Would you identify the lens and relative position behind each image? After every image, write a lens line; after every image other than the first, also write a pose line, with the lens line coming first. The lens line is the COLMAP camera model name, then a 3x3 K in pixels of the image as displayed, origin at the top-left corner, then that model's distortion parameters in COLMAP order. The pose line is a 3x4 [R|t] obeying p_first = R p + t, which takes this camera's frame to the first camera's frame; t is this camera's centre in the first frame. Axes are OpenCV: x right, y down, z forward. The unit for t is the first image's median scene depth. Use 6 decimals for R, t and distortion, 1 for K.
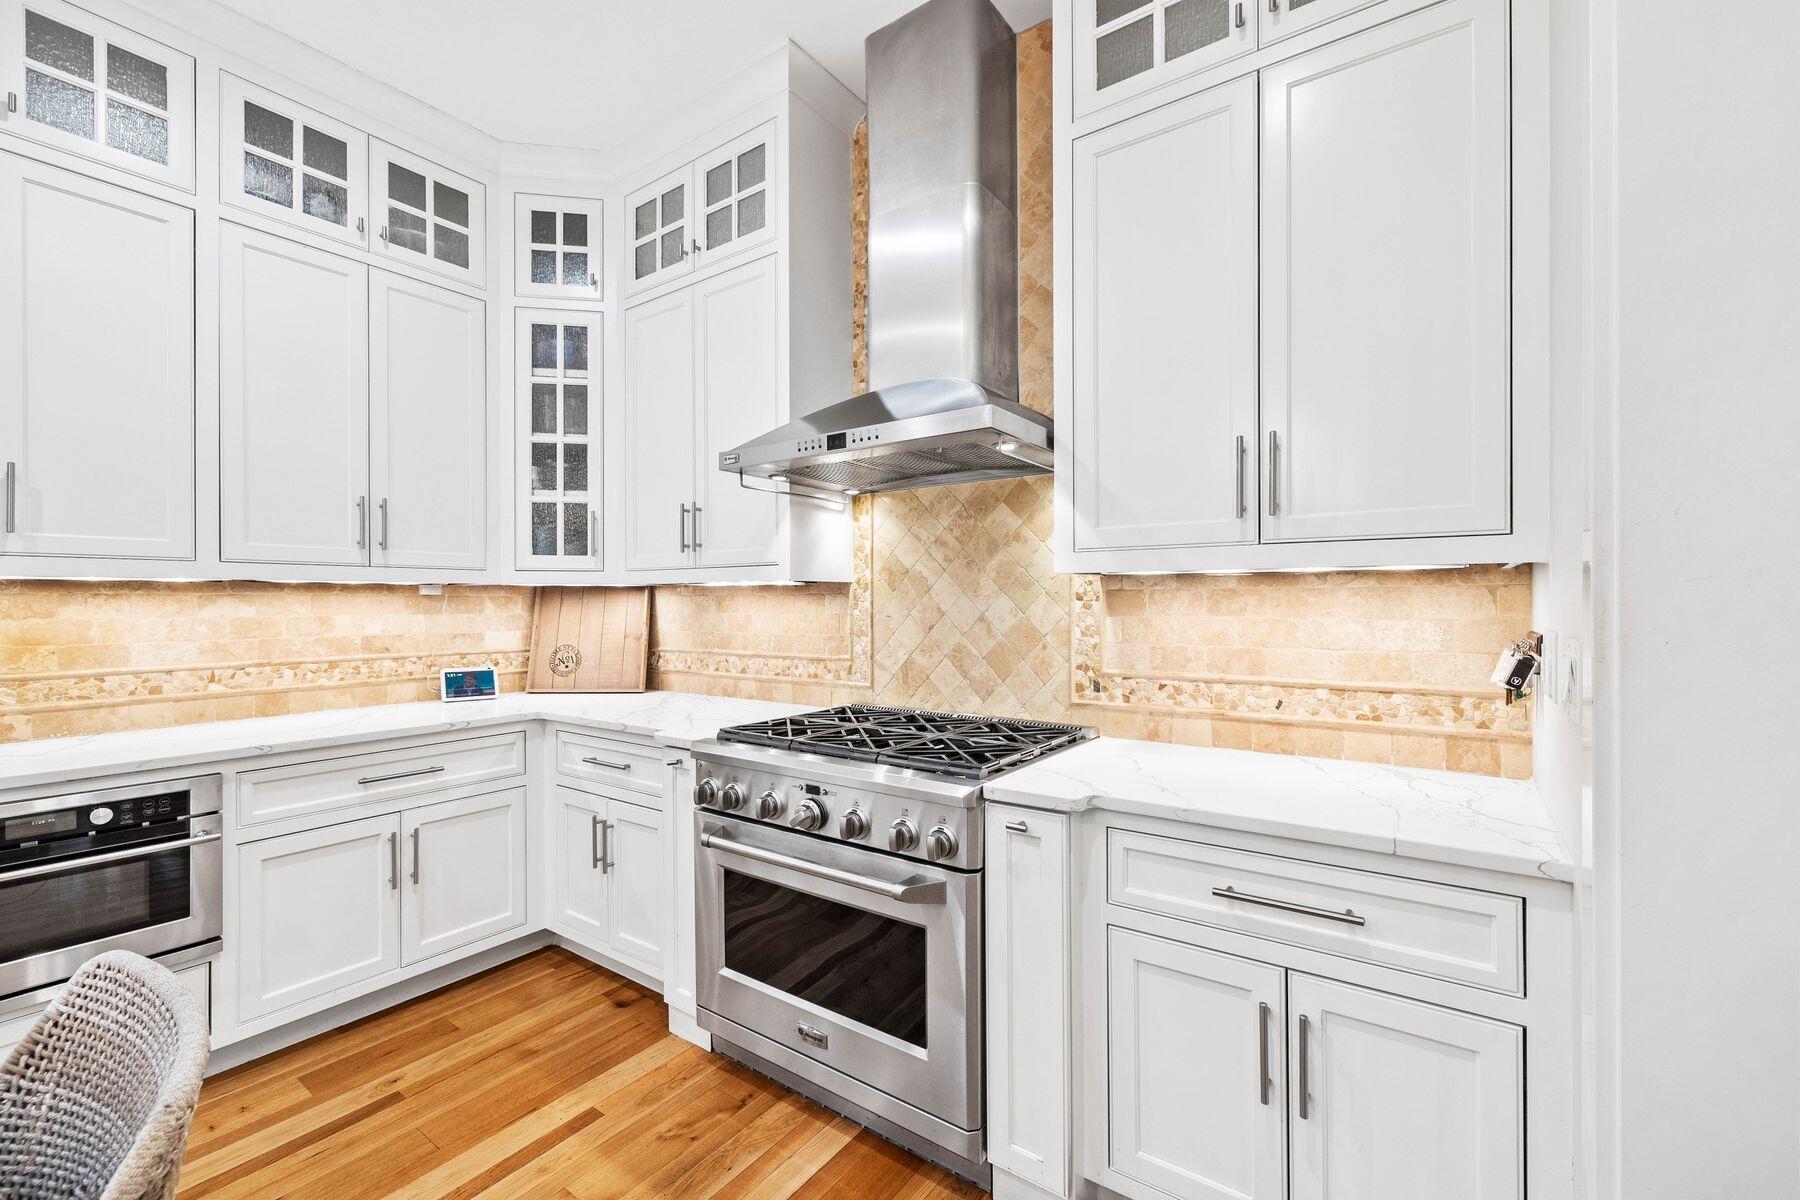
lens RADIAL K [[759.8, 0, 905.3], [0, 759.8, 598.6], [0, 0, 1]] dist [-0.005009, -0.000203]
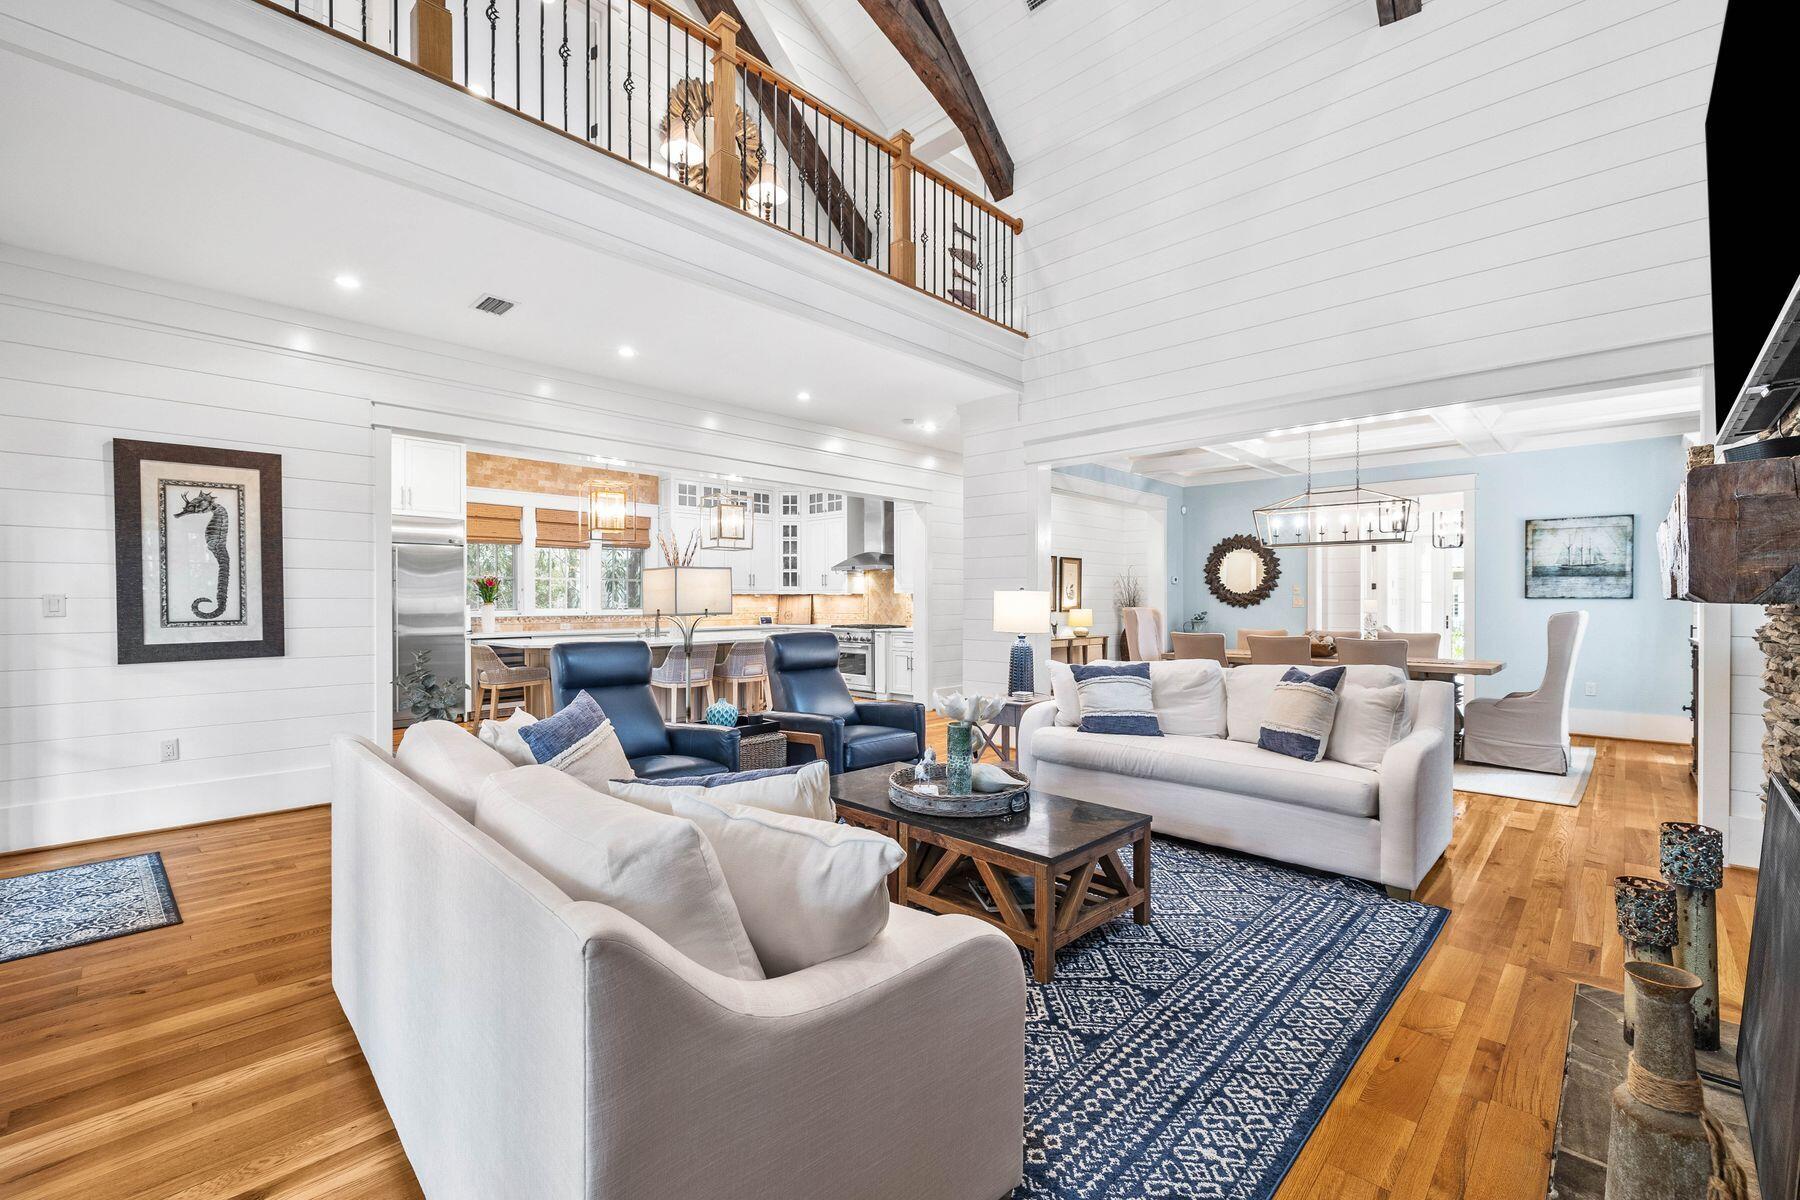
lens RADIAL K [[759.8, 0, 898.1], [0, 759.8, 606.2], [0, 0, 1]] dist [-0.005009, -0.000203]
pose [[0.989417, 0.004807, -0.145018, 0.635433], [-0.003119, 0.999925, 0.011867, -0.003754], [0.145064, -0.011289, 0.989358, -2.700550]]
